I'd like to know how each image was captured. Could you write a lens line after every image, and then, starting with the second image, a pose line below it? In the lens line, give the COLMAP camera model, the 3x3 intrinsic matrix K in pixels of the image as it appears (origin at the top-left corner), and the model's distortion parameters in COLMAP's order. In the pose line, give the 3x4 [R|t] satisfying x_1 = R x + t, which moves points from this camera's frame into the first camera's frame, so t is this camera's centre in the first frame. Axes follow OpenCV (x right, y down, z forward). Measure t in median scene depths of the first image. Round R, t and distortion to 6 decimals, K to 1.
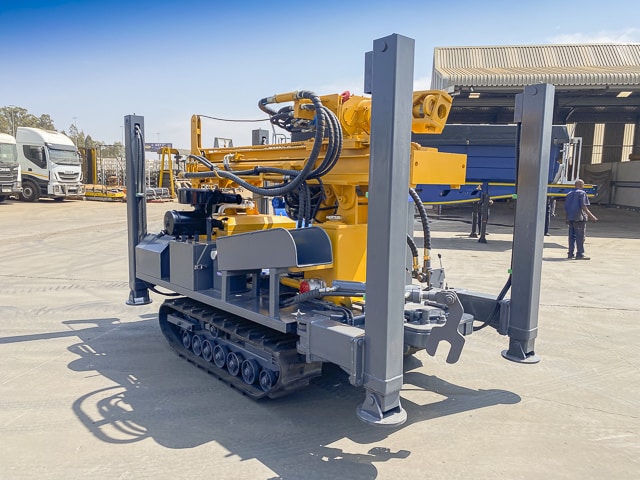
lens RADIAL K [[493.9, 0, 323.7], [0, 493.9, 239.6], [0, 0, 1]] dist [-0.004038, 0.006688]
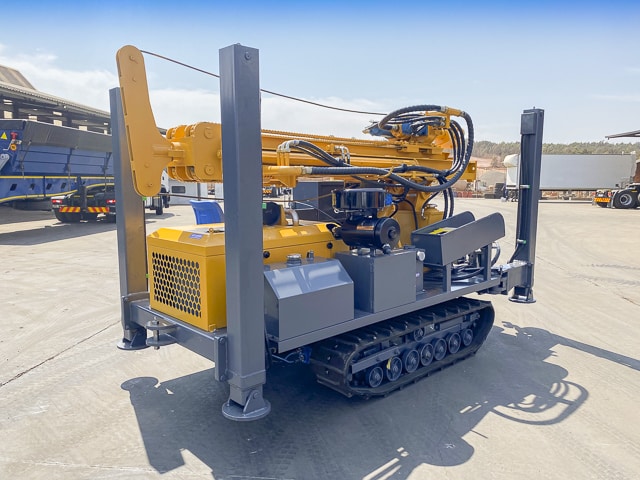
lens RADIAL K [[493.9, 0, 323.7], [0, 493.9, 239.6], [0, 0, 1]] dist [-0.004038, 0.006688]
pose [[-0.038748, -0.138858, 0.989554, -1.113073], [0.110983, 0.983573, 0.142364, -0.152043], [-0.993067, 0.115340, -0.022701, 1.153797]]
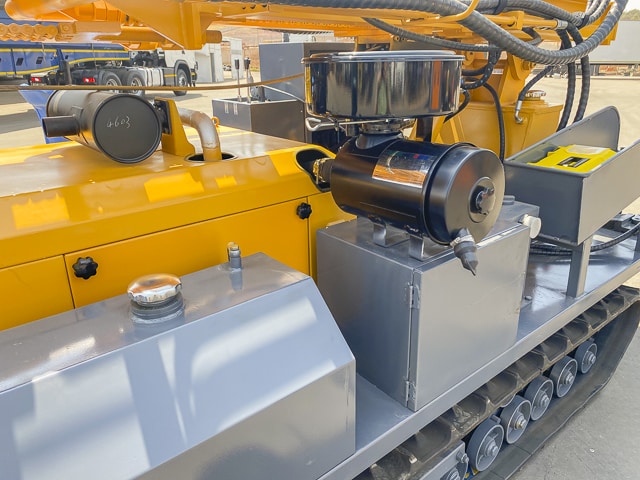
lens RADIAL K [[493.9, 0, 323.7], [0, 493.9, 239.6], [0, 0, 1]] dist [-0.004038, 0.006688]
pose [[0.020943, -0.369016, 0.929187, -0.588078], [0.117116, 0.923898, 0.364275, -0.119690], [-0.992897, 0.101194, 0.062567, 1.094436]]
